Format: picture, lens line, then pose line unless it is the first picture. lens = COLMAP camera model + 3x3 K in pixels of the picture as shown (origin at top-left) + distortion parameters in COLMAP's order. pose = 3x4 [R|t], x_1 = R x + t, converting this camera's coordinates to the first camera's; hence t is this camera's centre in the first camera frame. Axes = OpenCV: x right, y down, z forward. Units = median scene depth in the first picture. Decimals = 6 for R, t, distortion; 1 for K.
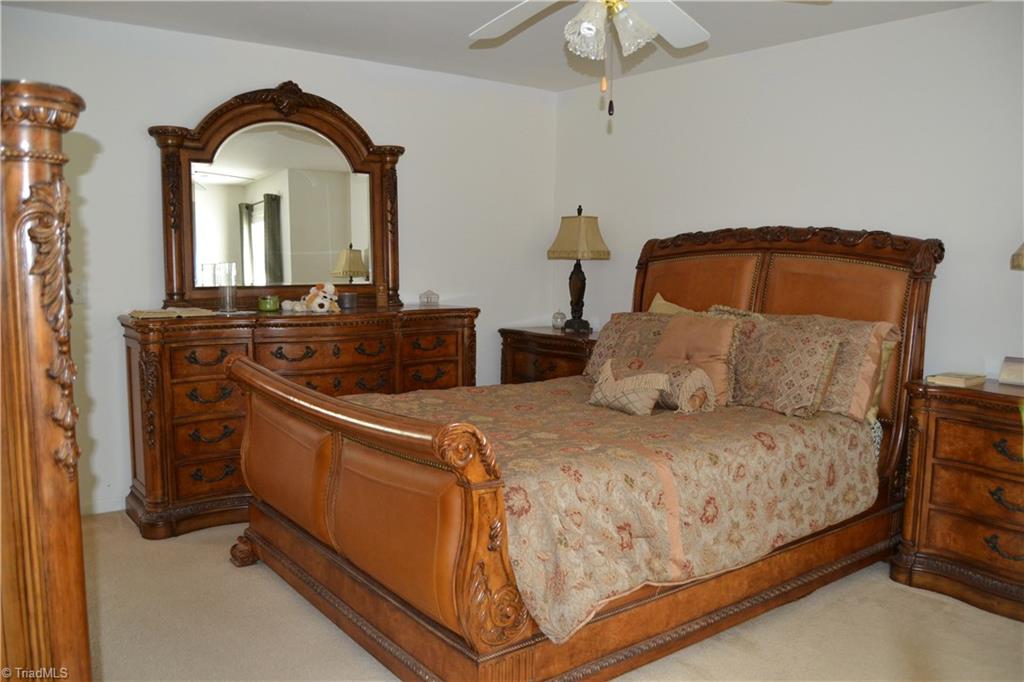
lens RADIAL K [[821.4, 0, 512.3], [0, 821.4, 336.5], [0, 0, 1]] dist [-0.089490, 0.036653]
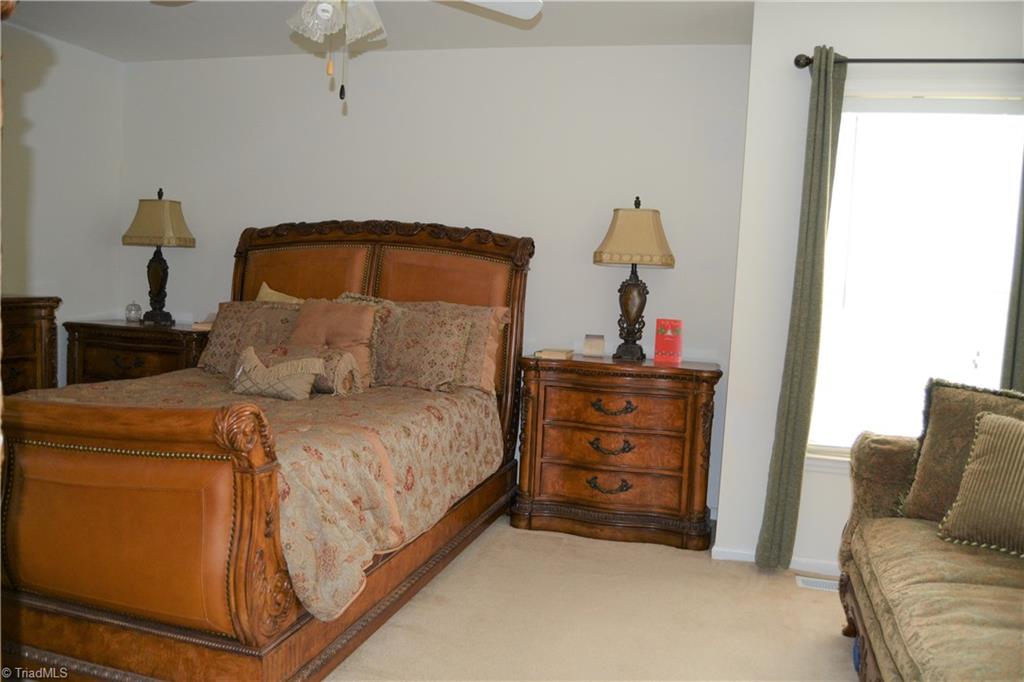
lens RADIAL K [[821.4, 0, 515.6], [0, 821.4, 341.0], [0, 0, 1]] dist [-0.089490, 0.036653]
pose [[0.802660, -0.024678, 0.595926, -0.229932], [0.022003, 0.999689, 0.011762, 0.018065], [-0.596031, 0.003671, 0.802953, 0.040116]]
